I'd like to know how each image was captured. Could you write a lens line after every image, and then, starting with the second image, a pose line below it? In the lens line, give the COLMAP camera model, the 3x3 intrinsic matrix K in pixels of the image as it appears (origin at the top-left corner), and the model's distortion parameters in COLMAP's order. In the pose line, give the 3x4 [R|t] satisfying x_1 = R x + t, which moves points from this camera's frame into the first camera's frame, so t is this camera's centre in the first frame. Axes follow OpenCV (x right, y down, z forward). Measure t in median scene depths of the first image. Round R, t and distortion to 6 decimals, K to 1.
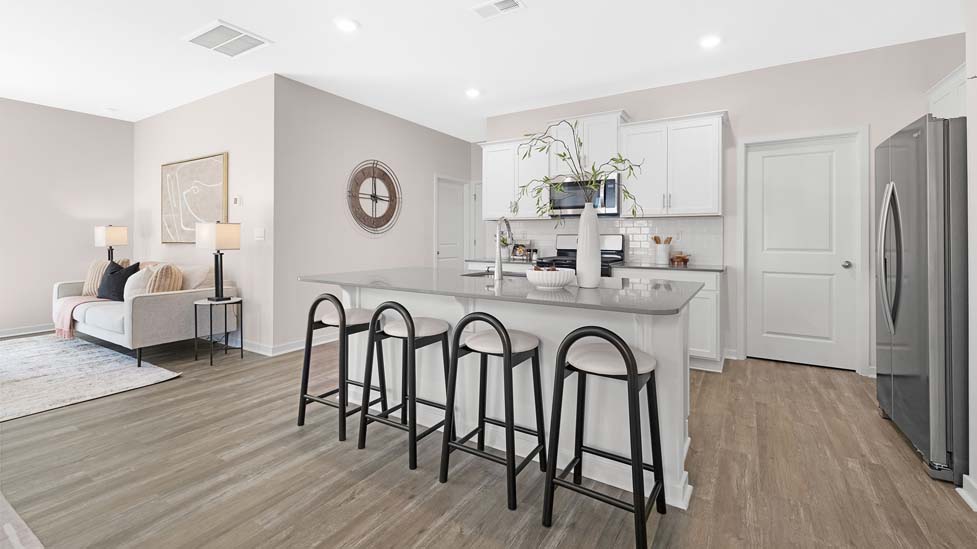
lens RADIAL K [[419.1, 0, 488.3], [0, 419.1, 232.7], [0, 0, 1]] dist [0.009658, -0.001598]
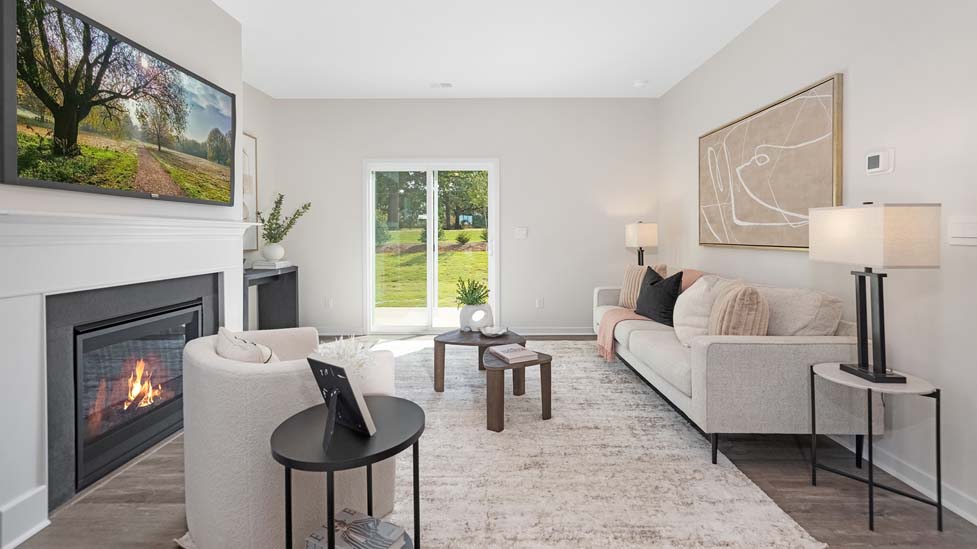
lens RADIAL K [[406.5, 0, 468.2], [0, 406.5, 236.4], [0, 0, 1]] dist [-0.001430, -0.000126]
pose [[0.480697, 0.002236, -0.876884, -0.457871], [0.008107, 0.999943, 0.006994, 0.003813], [0.876849, -0.010471, 0.480651, 0.403321]]
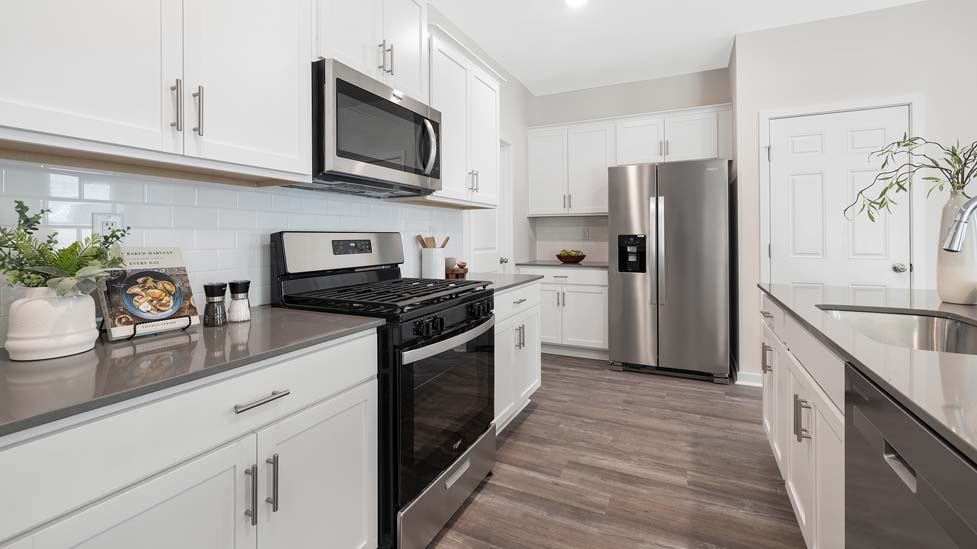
lens RADIAL K [[413.6, 0, 494.0], [0, 413.6, 236.2], [0, 0, 1]] dist [-0.001063, 0.001937]
pose [[-0.095114, -0.004292, 0.995457, -0.240815], [-0.009907, 0.999945, 0.003365, 0.007741], [-0.995417, -0.009542, -0.095151, 1.134647]]
